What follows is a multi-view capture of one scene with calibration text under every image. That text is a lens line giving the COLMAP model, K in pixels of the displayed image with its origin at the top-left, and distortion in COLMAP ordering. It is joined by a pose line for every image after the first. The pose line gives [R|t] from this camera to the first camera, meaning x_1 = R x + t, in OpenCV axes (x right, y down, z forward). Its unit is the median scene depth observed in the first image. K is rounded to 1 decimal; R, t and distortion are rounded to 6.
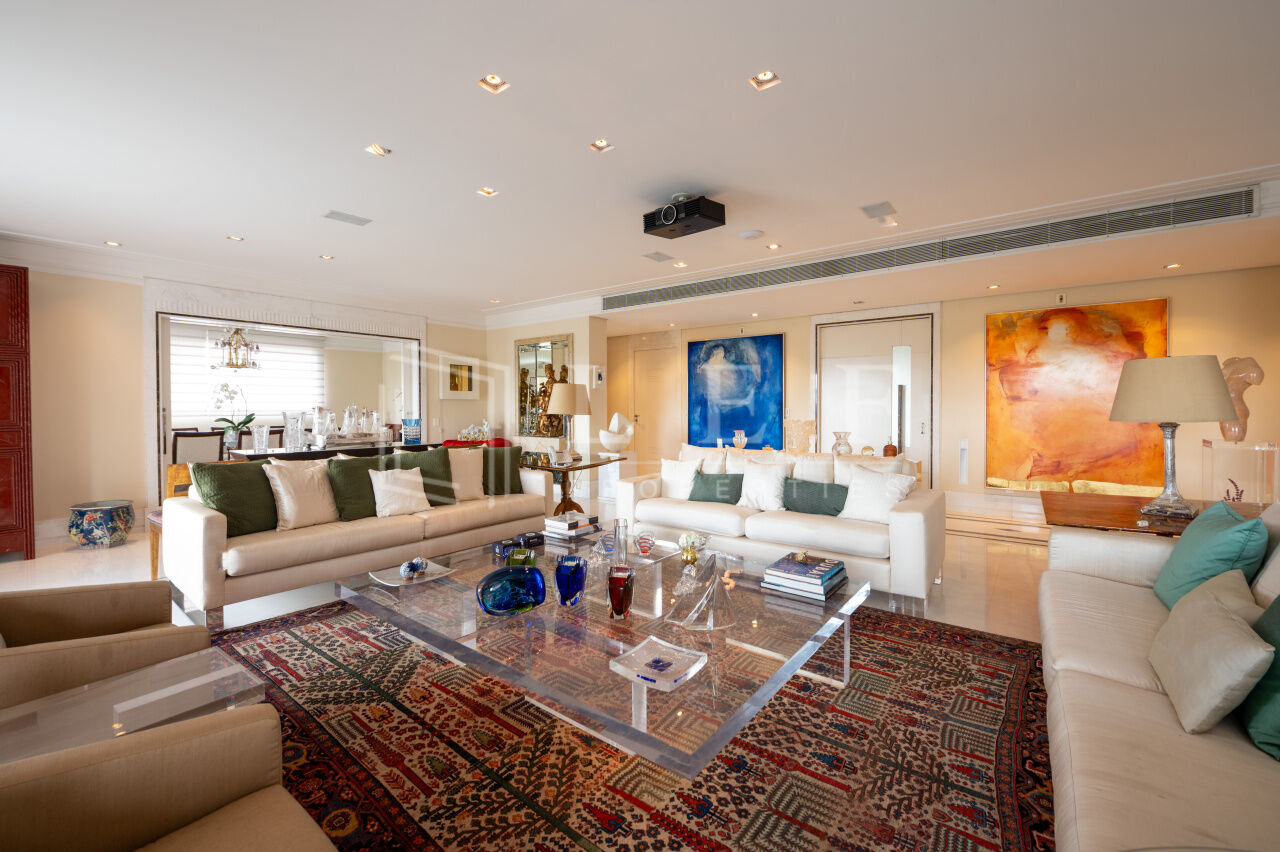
lens RADIAL K [[525.0, 0, 635.0], [0, 525.0, 414.5], [0, 0, 1]] dist [-0.005751, -0.000428]
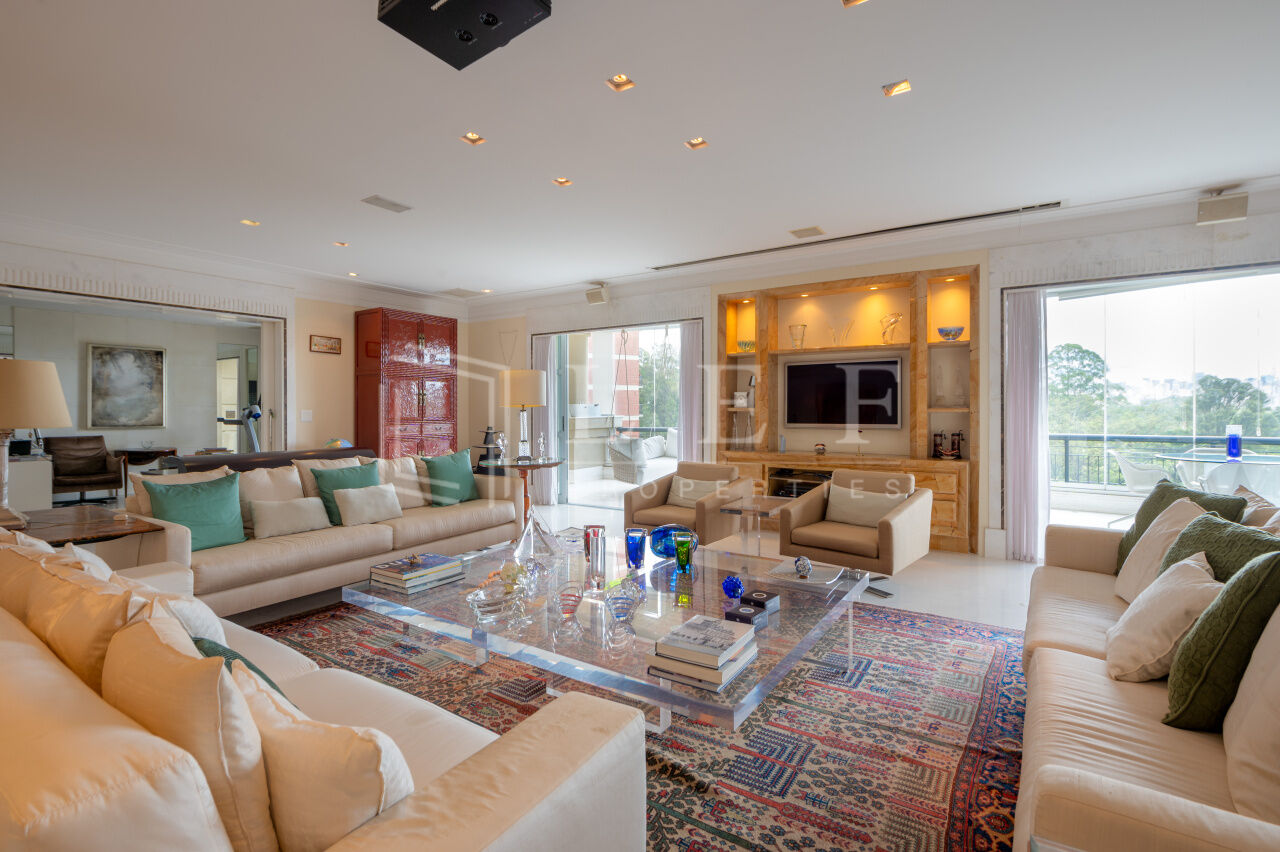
lens RADIAL K [[592.5, 0, 630.6], [0, 592.5, 414.7], [0, 0, 1]] dist [-0.002113, 0.000484]
pose [[-0.997970, 0.008254, -0.063150, -0.016619], [0.006568, 0.999618, 0.026863, -0.022304], [0.063348, 0.026394, -0.997642, 1.529917]]
